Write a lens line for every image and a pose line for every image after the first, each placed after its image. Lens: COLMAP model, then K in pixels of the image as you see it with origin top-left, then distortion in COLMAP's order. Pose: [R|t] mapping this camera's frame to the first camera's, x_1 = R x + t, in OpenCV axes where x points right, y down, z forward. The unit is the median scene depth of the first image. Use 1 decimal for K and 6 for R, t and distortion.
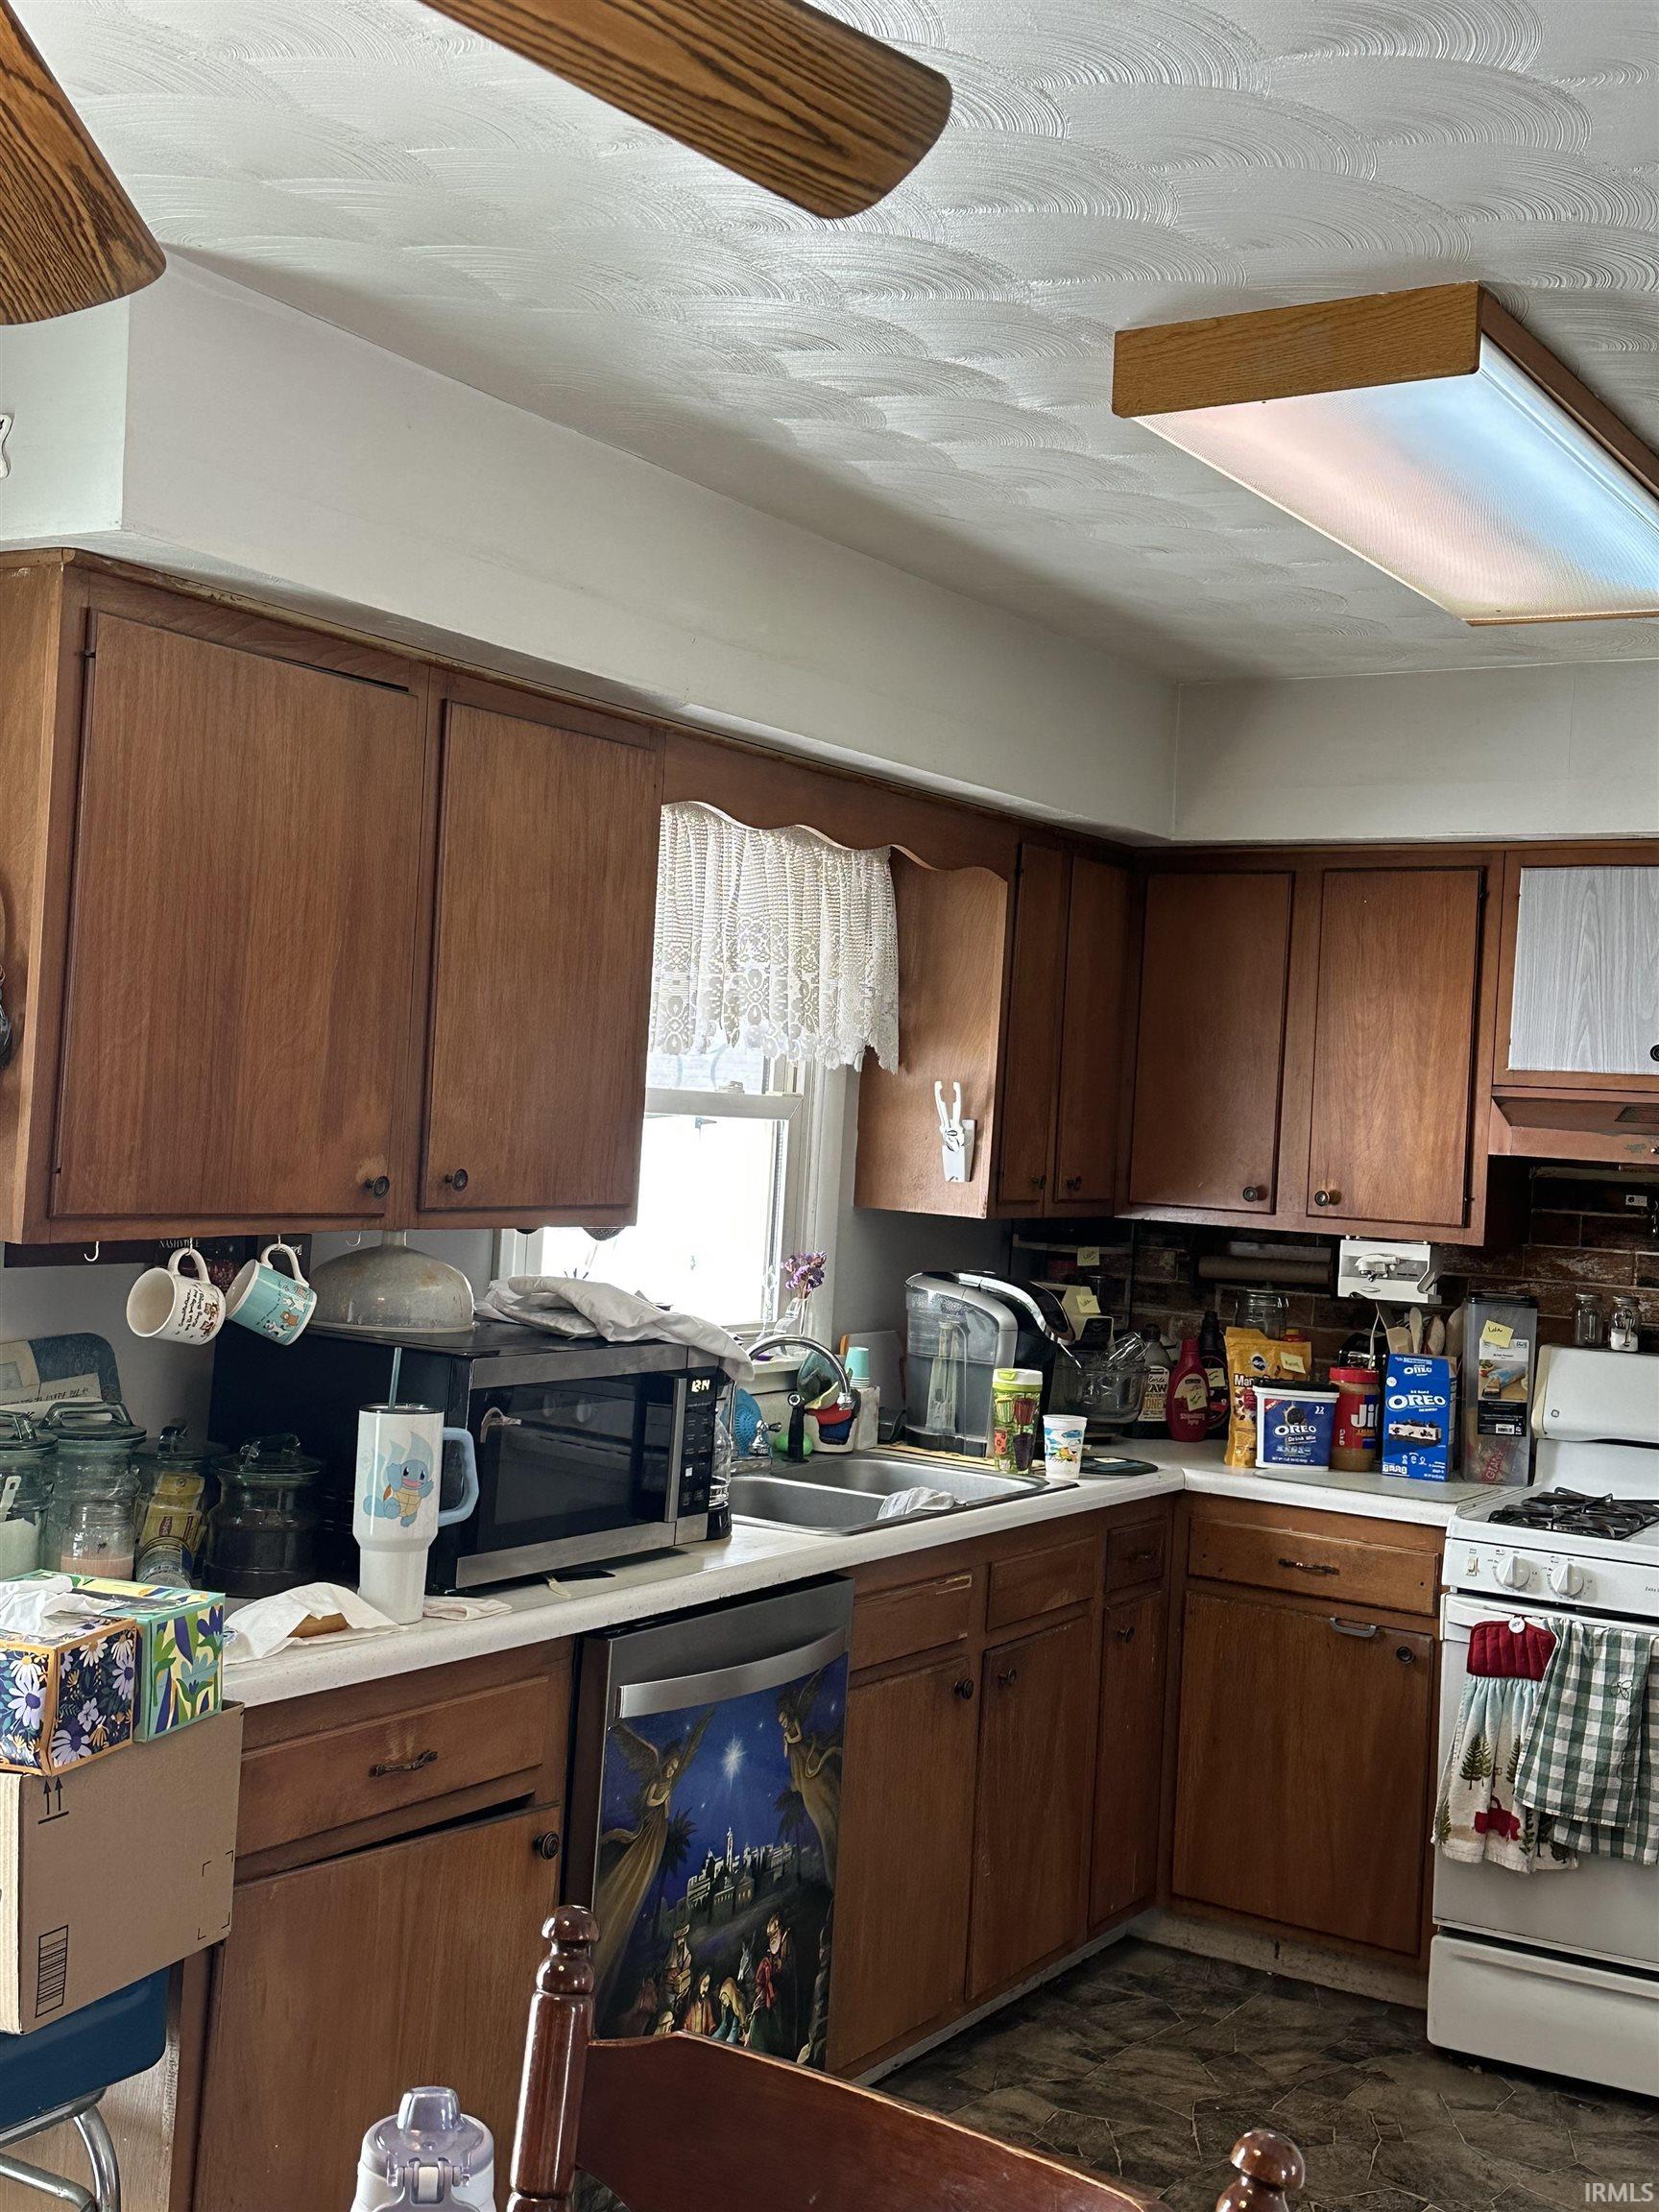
lens RADIAL K [[2503.4, 0, 829.5], [0, 2503.4, 1106.0], [0, 0, 1]] dist [0.193259, -0.457856]
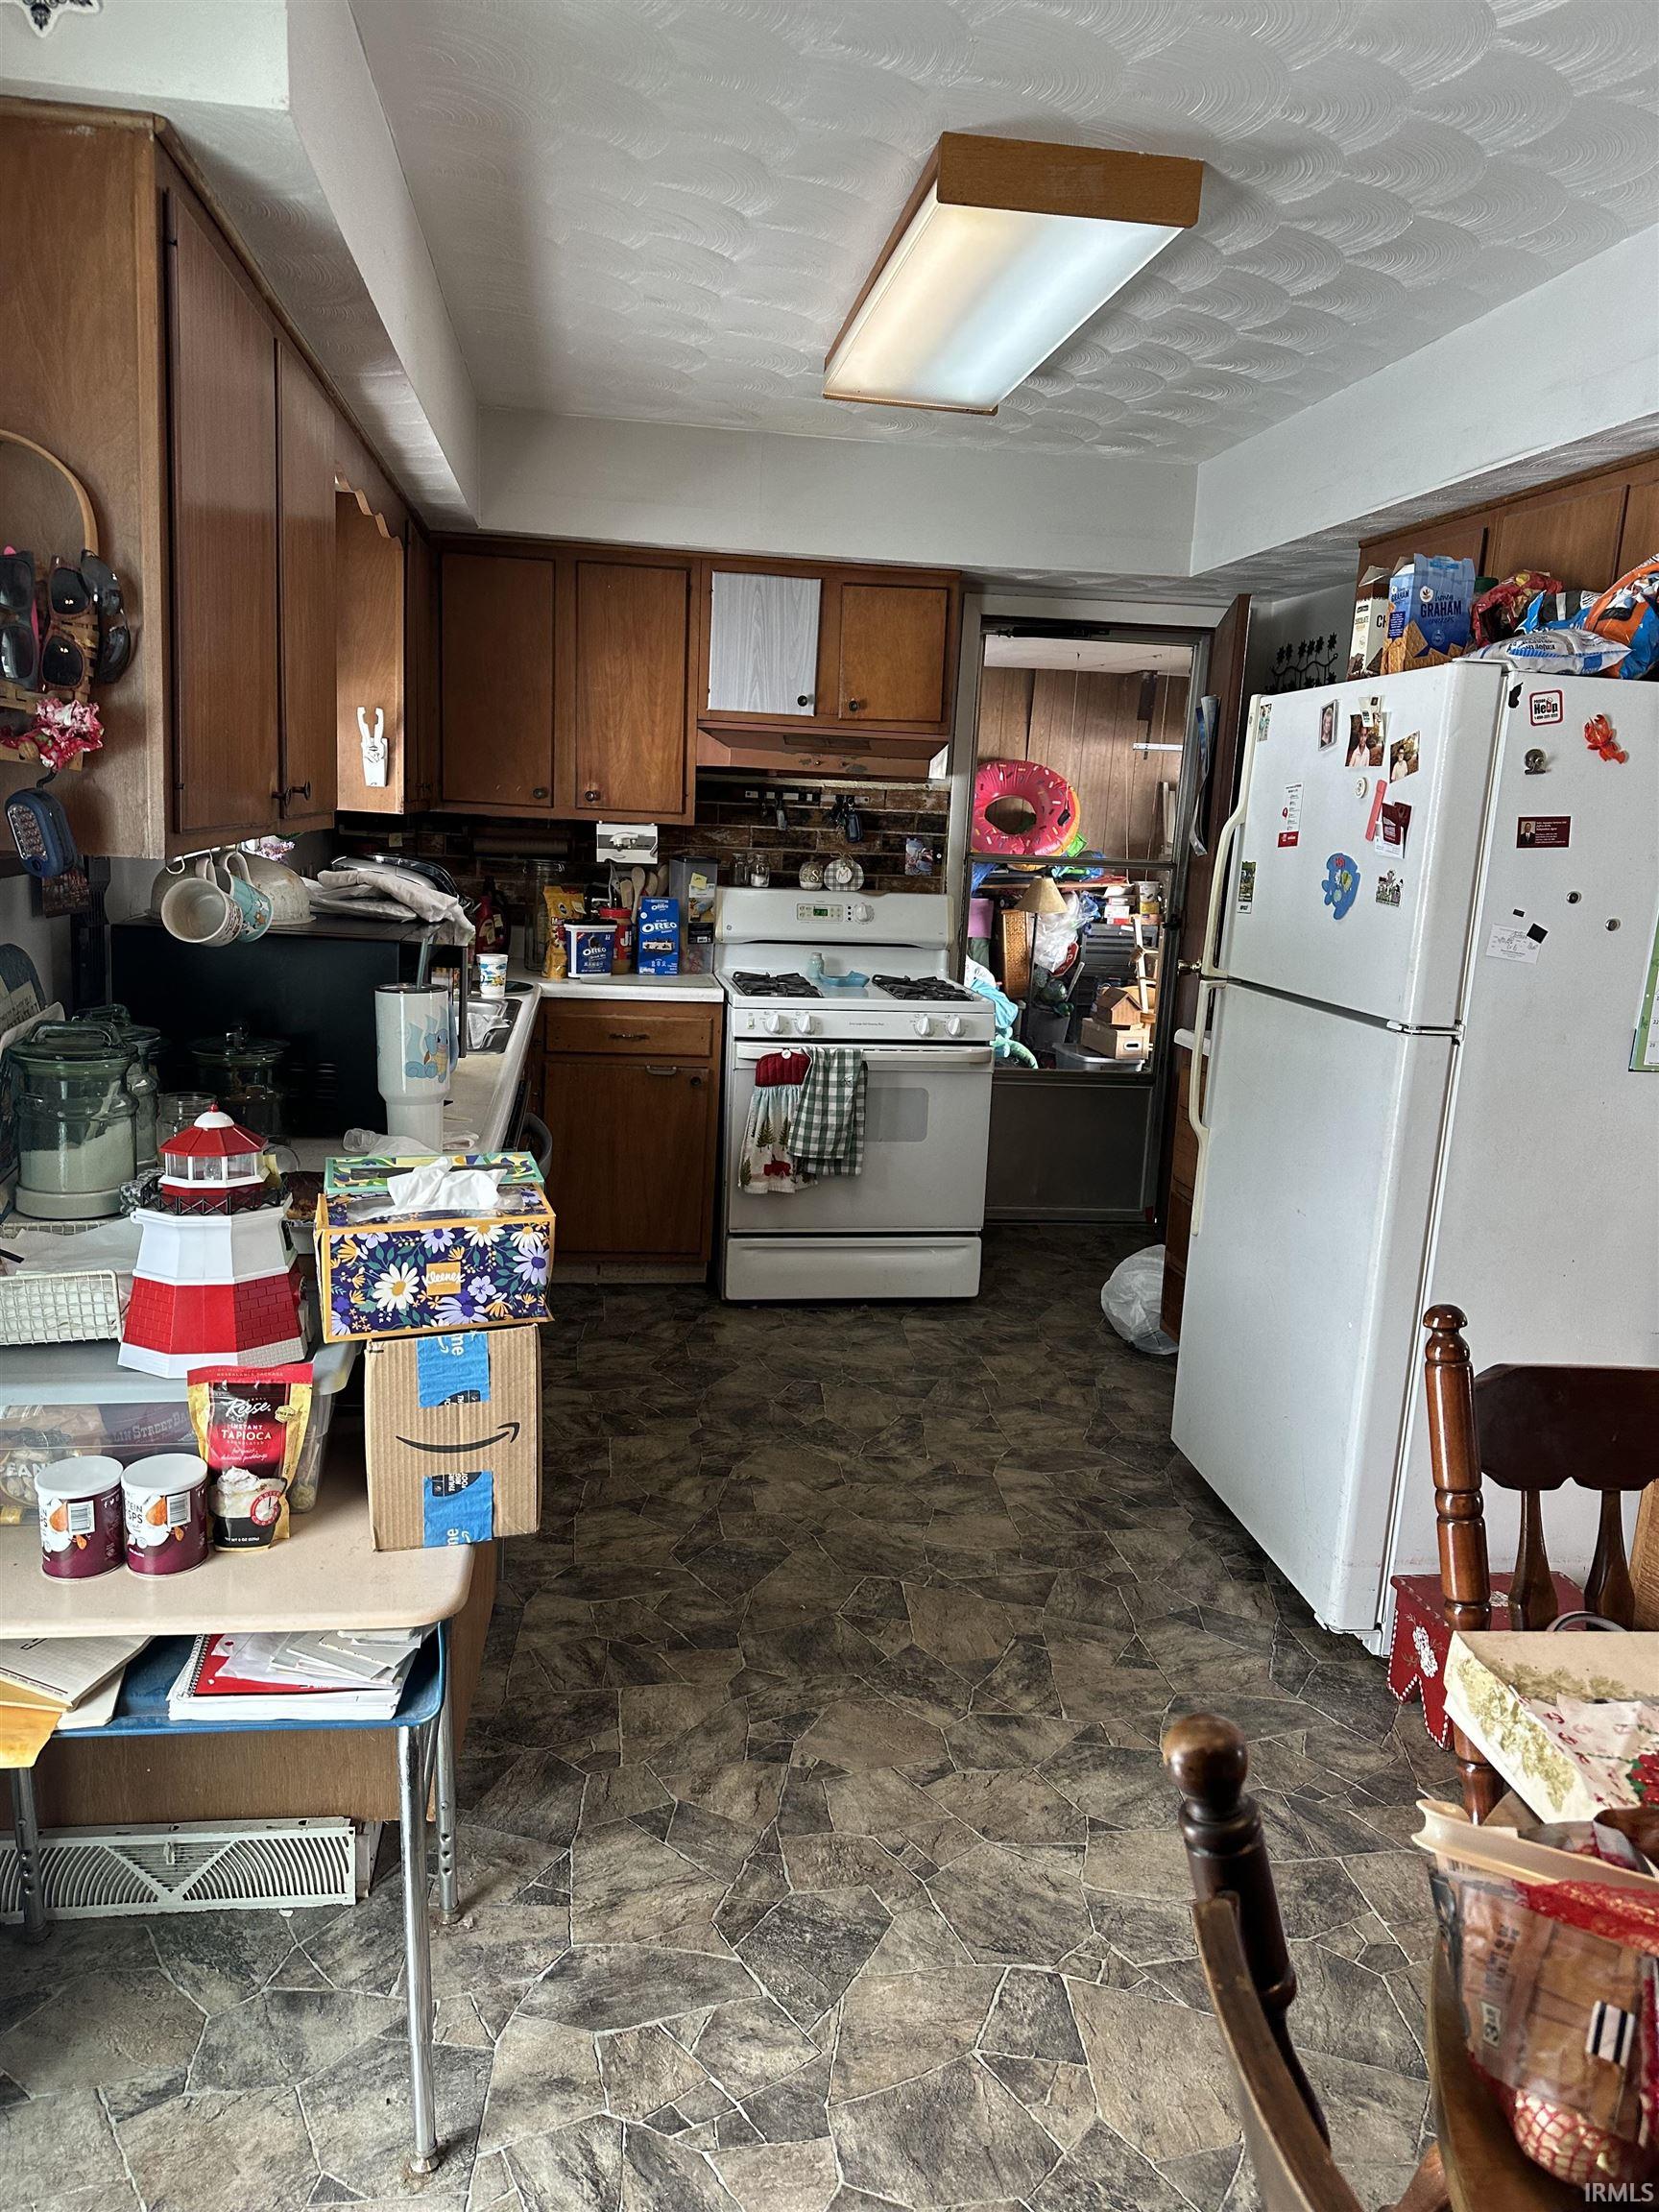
lens RADIAL K [[1524.0, 0, 829.5], [0, 1524.0, 1106.0], [0, 0, 1]] dist [0.115862, -0.002434]
pose [[0.760687, -0.145972, 0.632493, -0.320031], [-0.007793, 0.972263, 0.233759, 0.001300], [-0.649072, -0.182747, 0.738451, 0.209831]]
